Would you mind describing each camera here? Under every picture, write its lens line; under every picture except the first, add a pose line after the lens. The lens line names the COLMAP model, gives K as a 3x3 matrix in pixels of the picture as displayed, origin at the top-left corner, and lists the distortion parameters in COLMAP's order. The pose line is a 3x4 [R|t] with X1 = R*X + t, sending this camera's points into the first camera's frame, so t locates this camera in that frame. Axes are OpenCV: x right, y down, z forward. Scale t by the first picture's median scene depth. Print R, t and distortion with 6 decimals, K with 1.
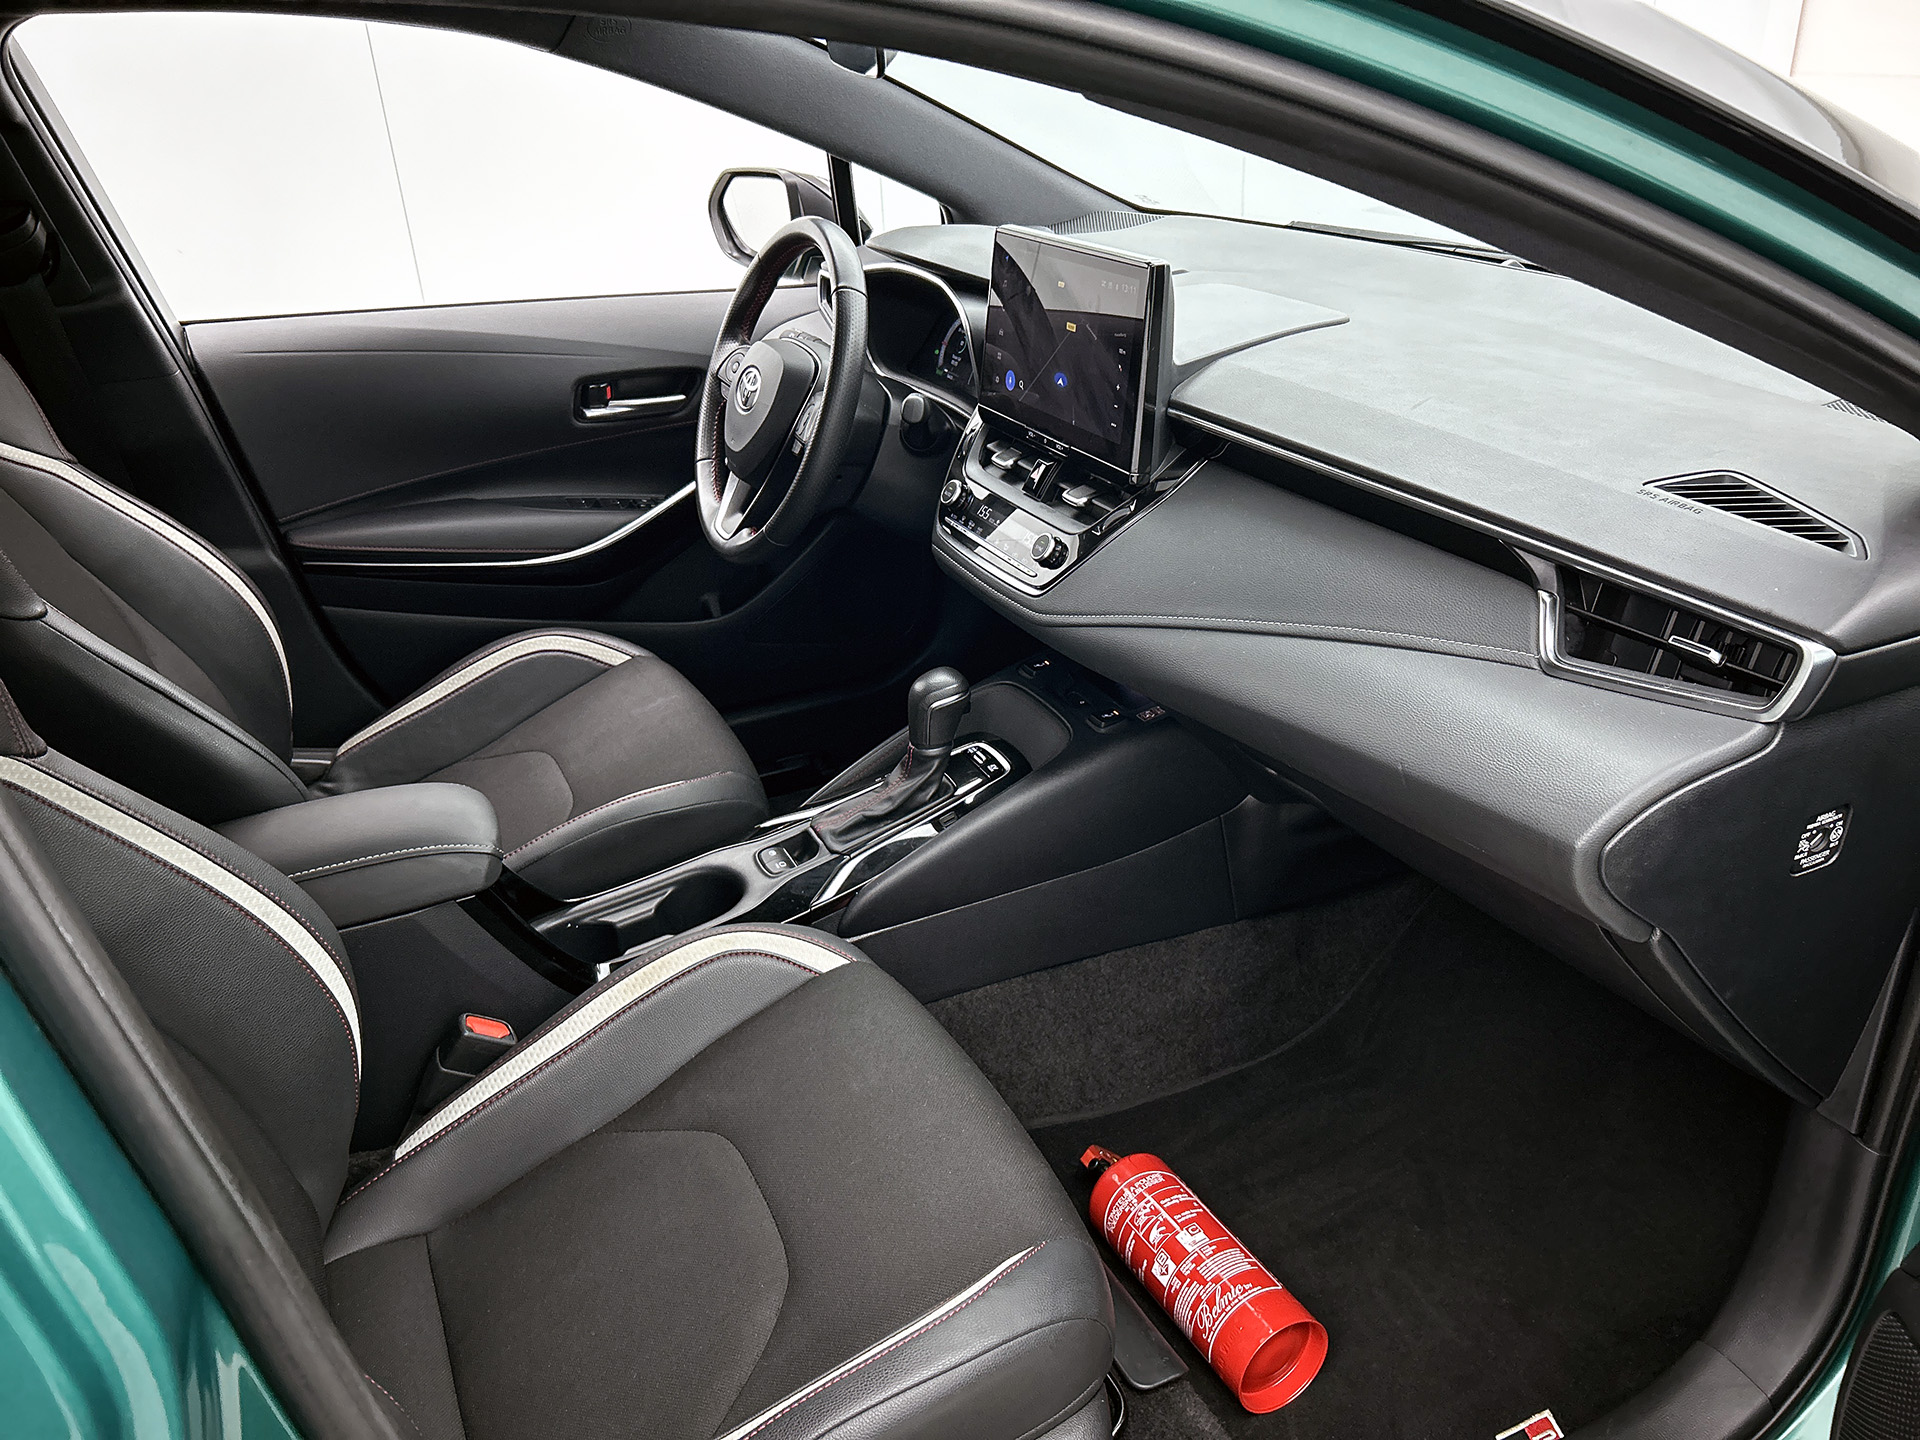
lens RADIAL K [[1432.0, 0, 960.0], [0, 1432.0, 720.0], [0, 0, 1]] dist [0.011767, -0.007532]
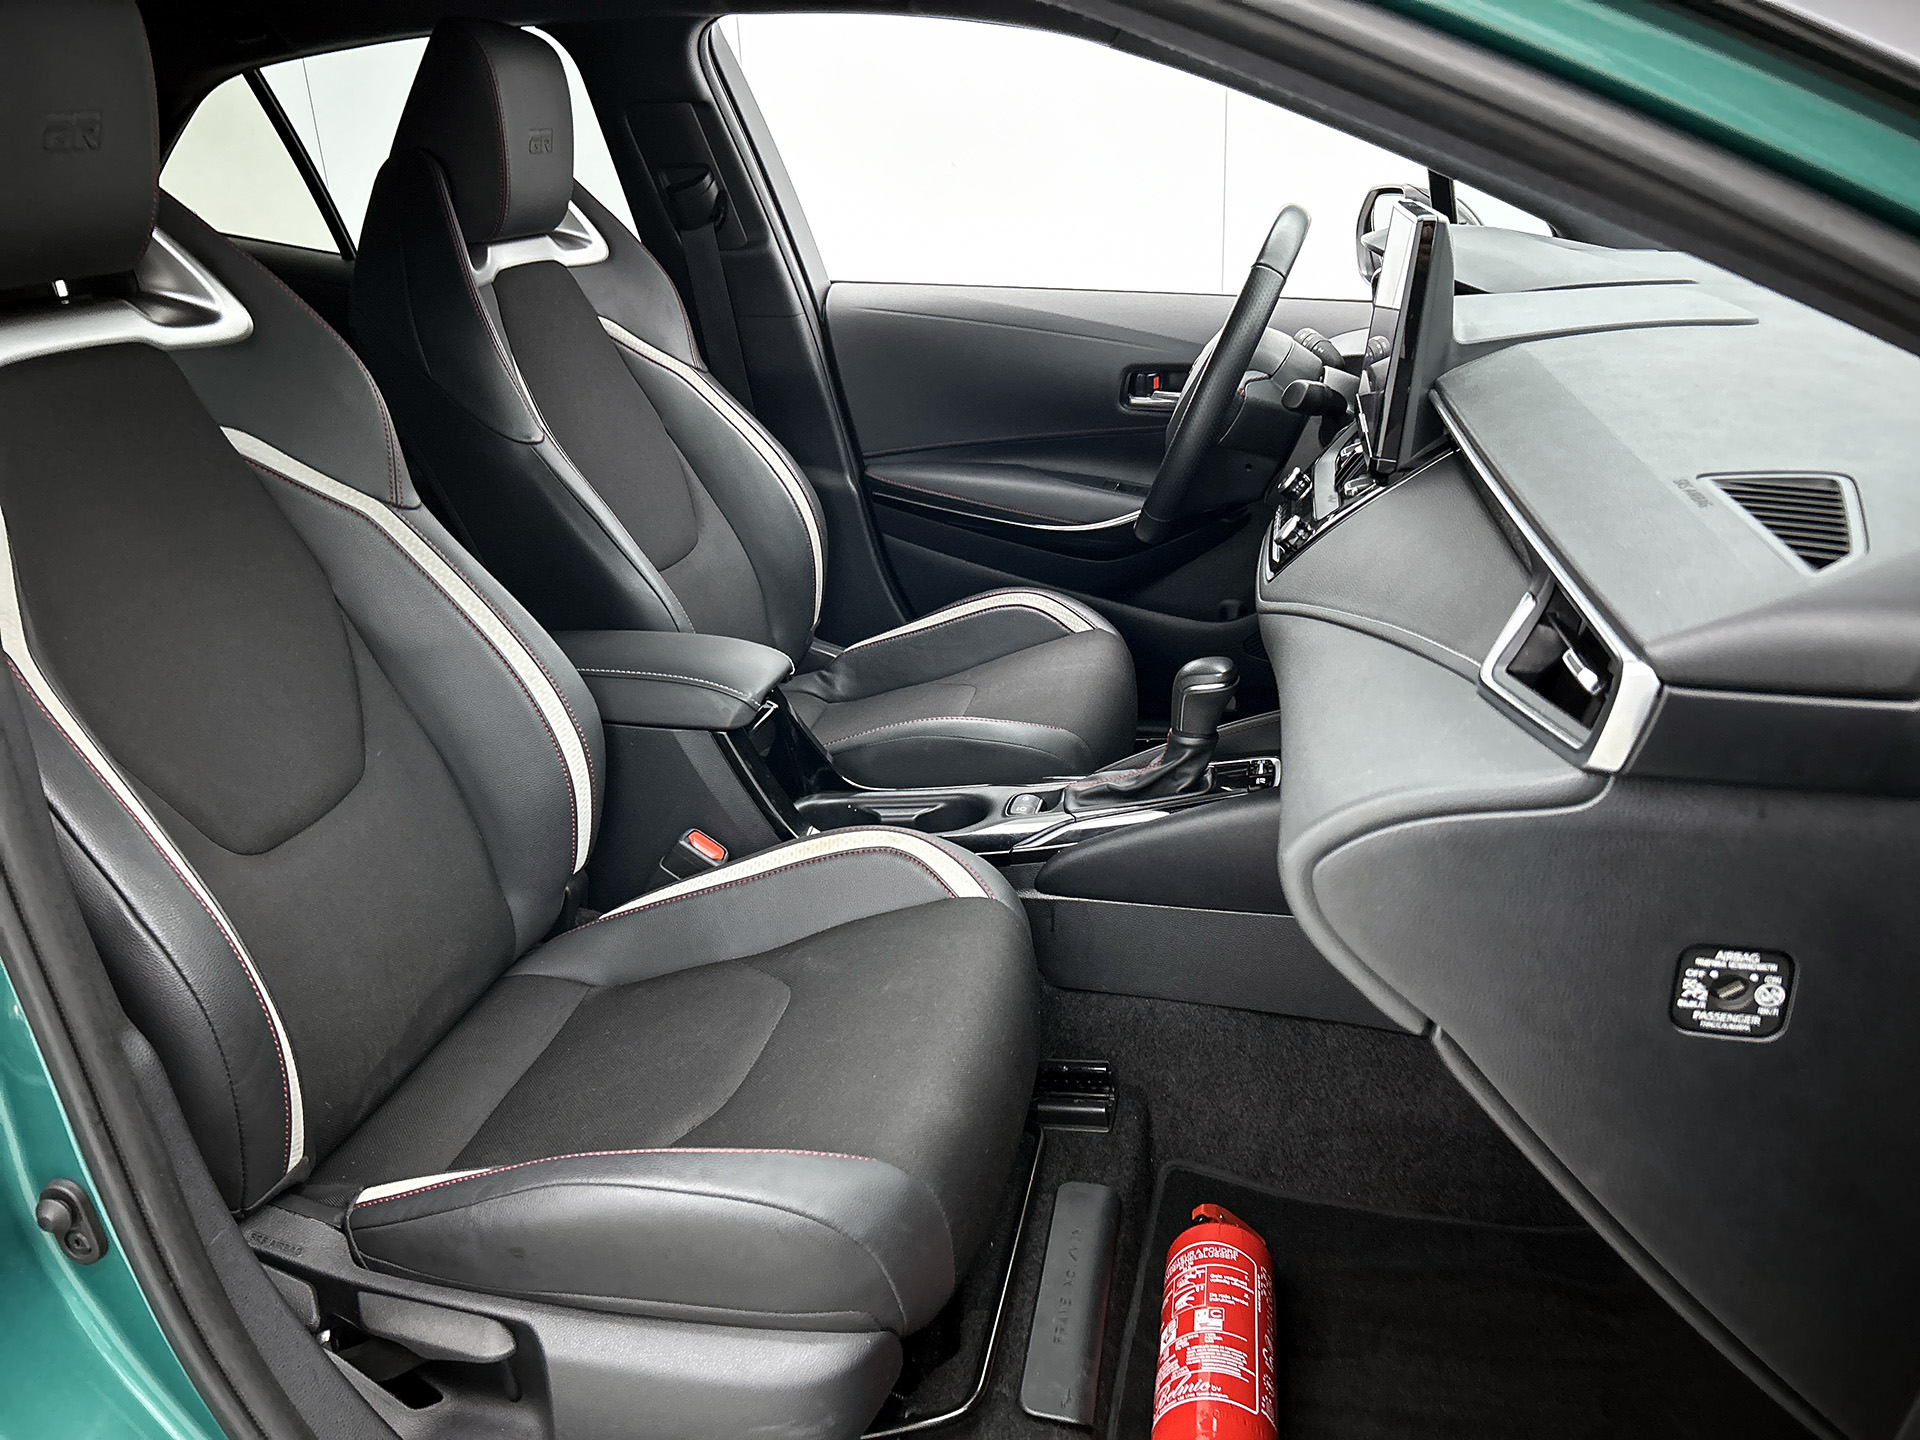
lens RADIAL K [[1432.1, 0, 960.0], [0, 1432.1, 720.0], [0, 0, 1]] dist [0.031975, -0.001063]
pose [[0.786422, 0.240088, -0.569121, 0.377566], [-0.273946, 0.961366, 0.027017, 0.023165], [0.553620, 0.134662, 0.821810, 0.121446]]
